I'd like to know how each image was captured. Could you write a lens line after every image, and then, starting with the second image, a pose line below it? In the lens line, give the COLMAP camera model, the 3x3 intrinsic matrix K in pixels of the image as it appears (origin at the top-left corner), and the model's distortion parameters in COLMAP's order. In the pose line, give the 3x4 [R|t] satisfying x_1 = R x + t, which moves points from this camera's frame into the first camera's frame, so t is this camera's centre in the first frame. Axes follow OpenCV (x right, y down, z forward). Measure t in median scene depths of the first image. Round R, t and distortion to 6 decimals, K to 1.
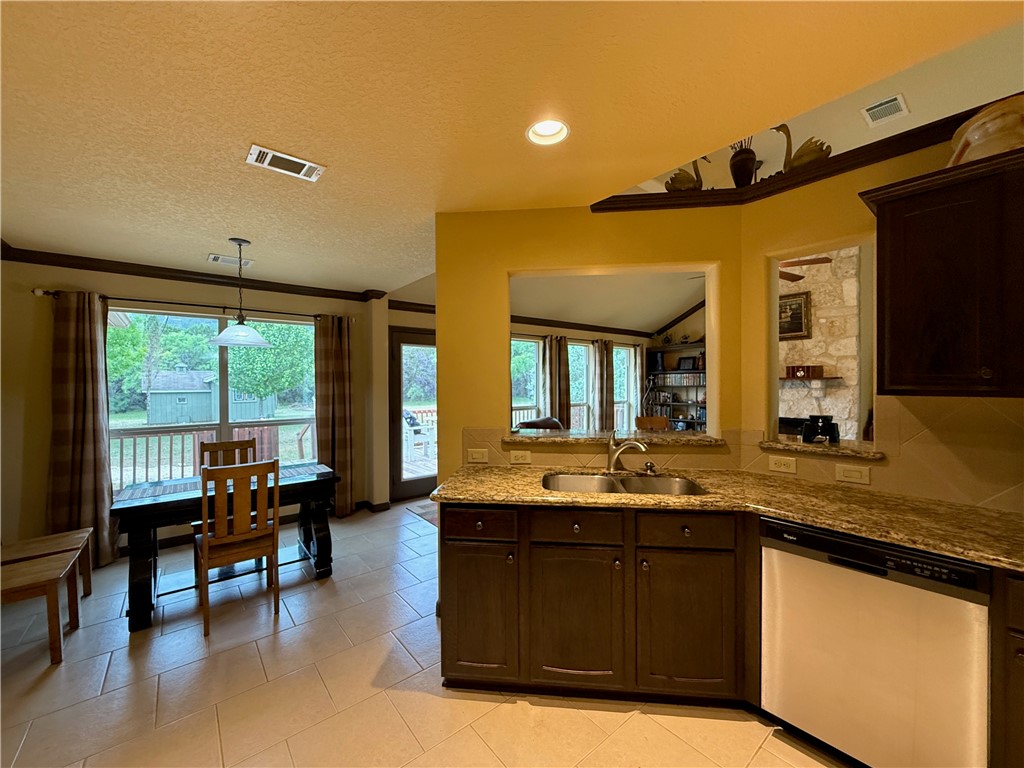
lens RADIAL K [[407.6, 0, 512.0], [0, 407.6, 384.0], [0, 0, 1]] dist [0.000865, -0.000066]
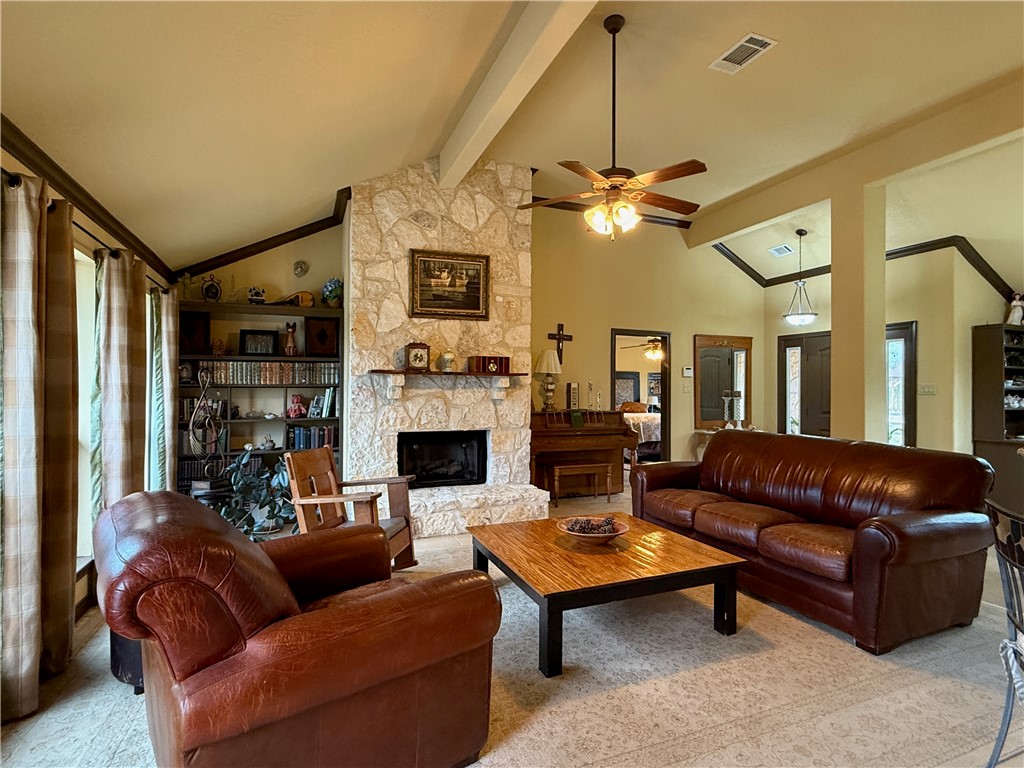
lens RADIAL K [[507.8, 0, 512.0], [0, 507.8, 384.0], [0, 0, 1]] dist [-0.000885, -0.000118]
pose [[0.298480, 0.015940, 0.954283, -0.225847], [0.000440, 0.999858, -0.016839, 0.032918], [-0.954416, 0.005446, 0.298431, 1.252786]]
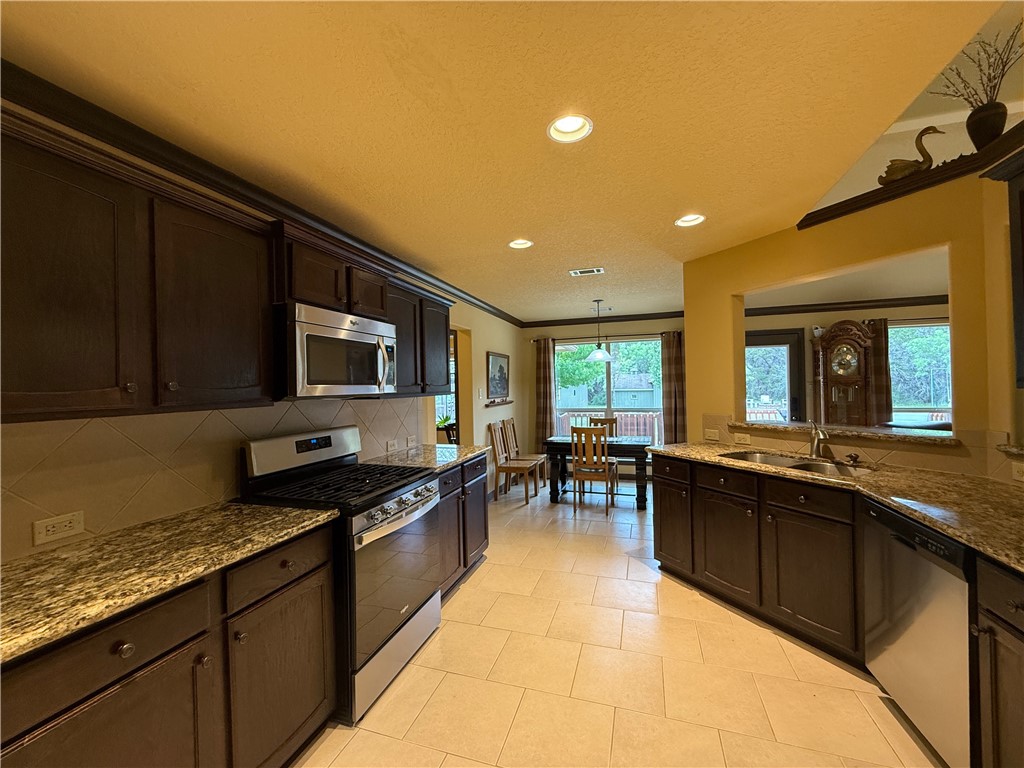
lens RADIAL K [[407.6, 0, 512.0], [0, 407.6, 384.0], [0, 0, 1]] dist [0.000865, -0.000066]
pose [[0.543149, -0.009187, -0.839586, 0.534439], [0.011032, 0.999932, -0.003805, 0.003867], [0.839564, -0.007196, 0.543213, -0.223155]]
